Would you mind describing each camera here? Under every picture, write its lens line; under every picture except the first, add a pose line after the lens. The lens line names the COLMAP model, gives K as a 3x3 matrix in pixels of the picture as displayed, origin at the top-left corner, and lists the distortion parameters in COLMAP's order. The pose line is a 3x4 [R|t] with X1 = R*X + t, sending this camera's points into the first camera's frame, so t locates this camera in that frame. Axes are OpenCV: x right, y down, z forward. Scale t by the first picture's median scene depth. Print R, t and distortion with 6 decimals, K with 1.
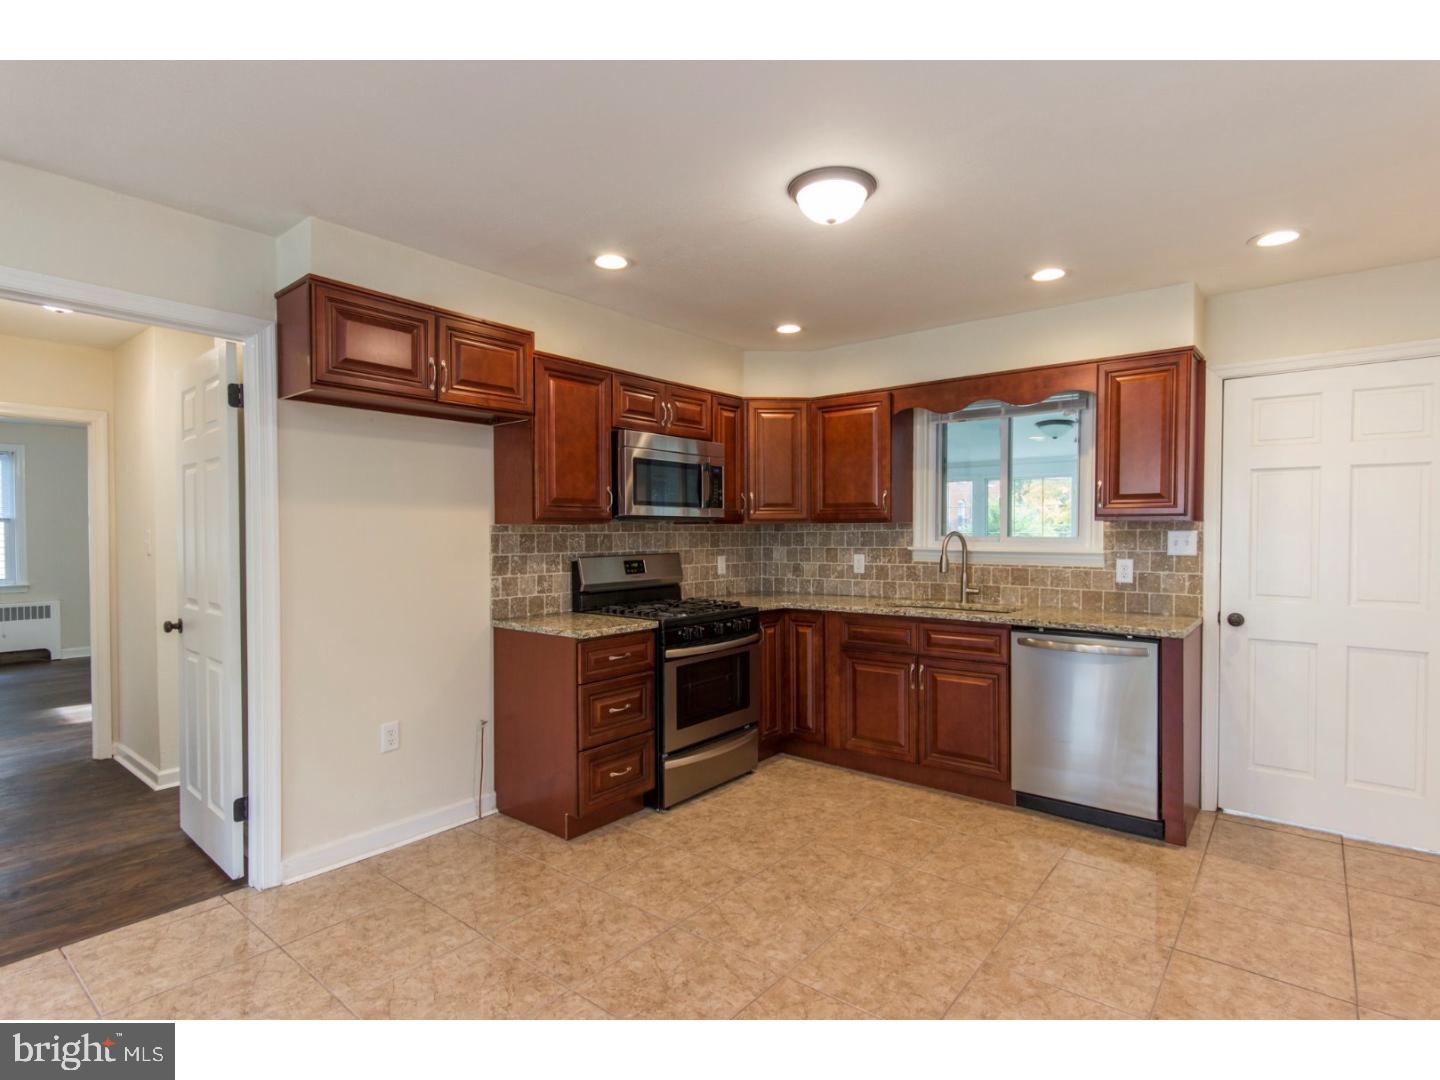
lens RADIAL K [[731.6, 0, 721.2], [0, 731.6, 543.4], [0, 0, 1]] dist [0.015246, -0.007497]
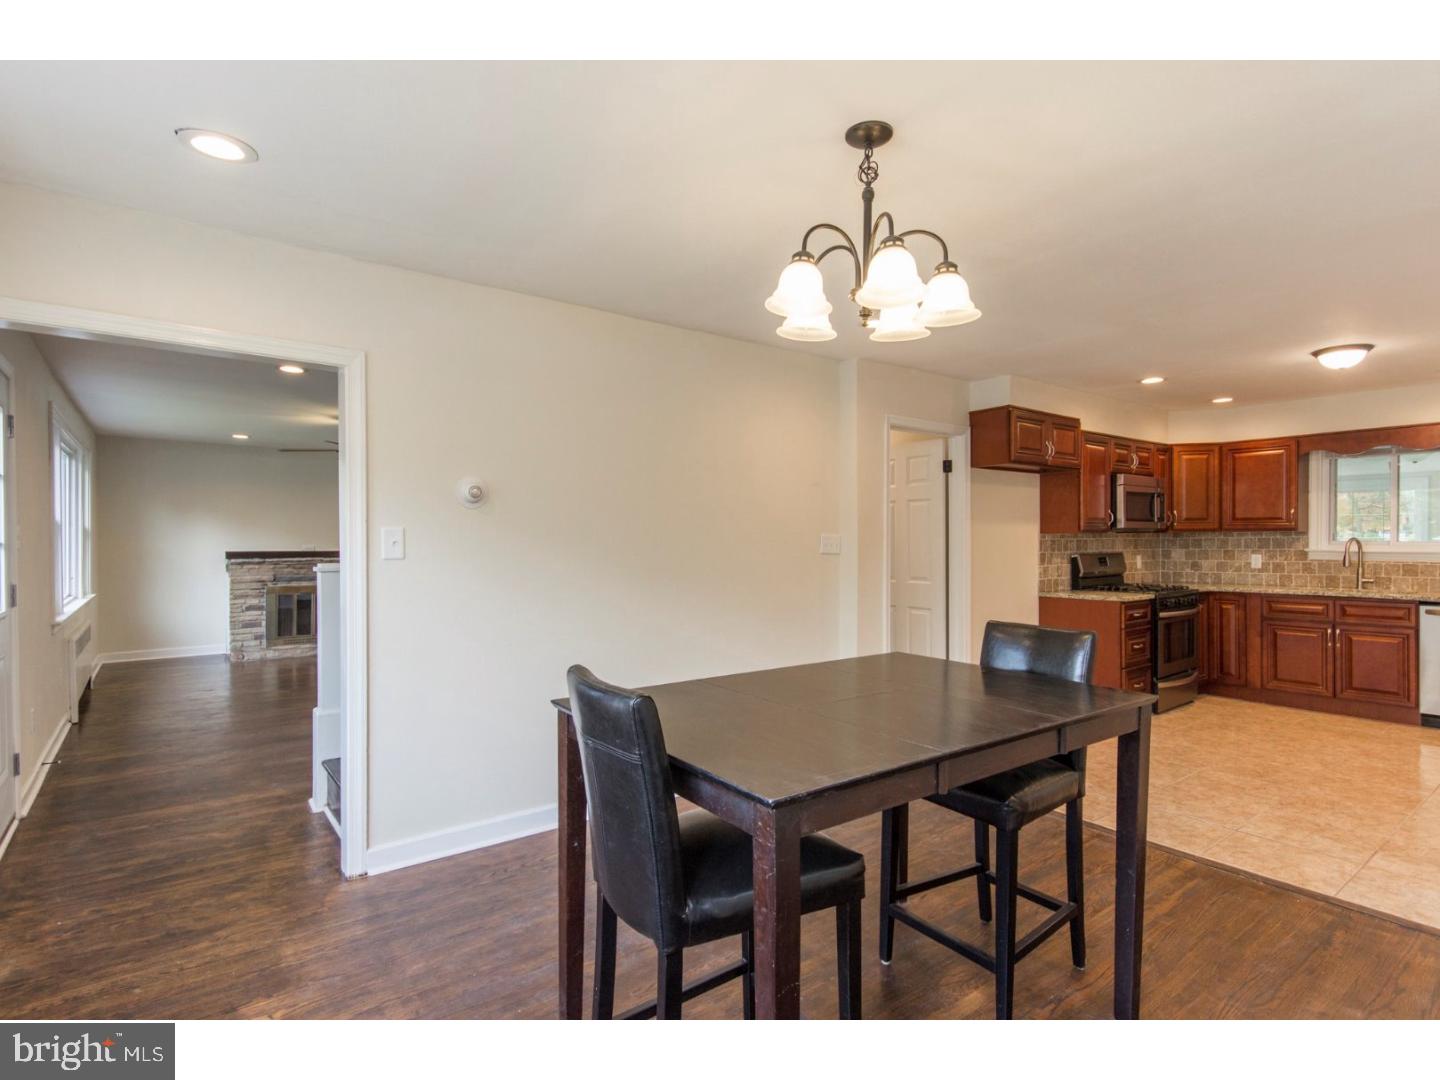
lens RADIAL K [[731.6, 0, 721.2], [0, 731.6, 543.4], [0, 0, 1]] dist [0.015246, -0.007497]
pose [[0.972211, -0.000414, -0.234107, -0.523721], [-0.001655, 0.999961, -0.008640, 0.008927], [0.234101, 0.008787, 0.972172, -0.648553]]
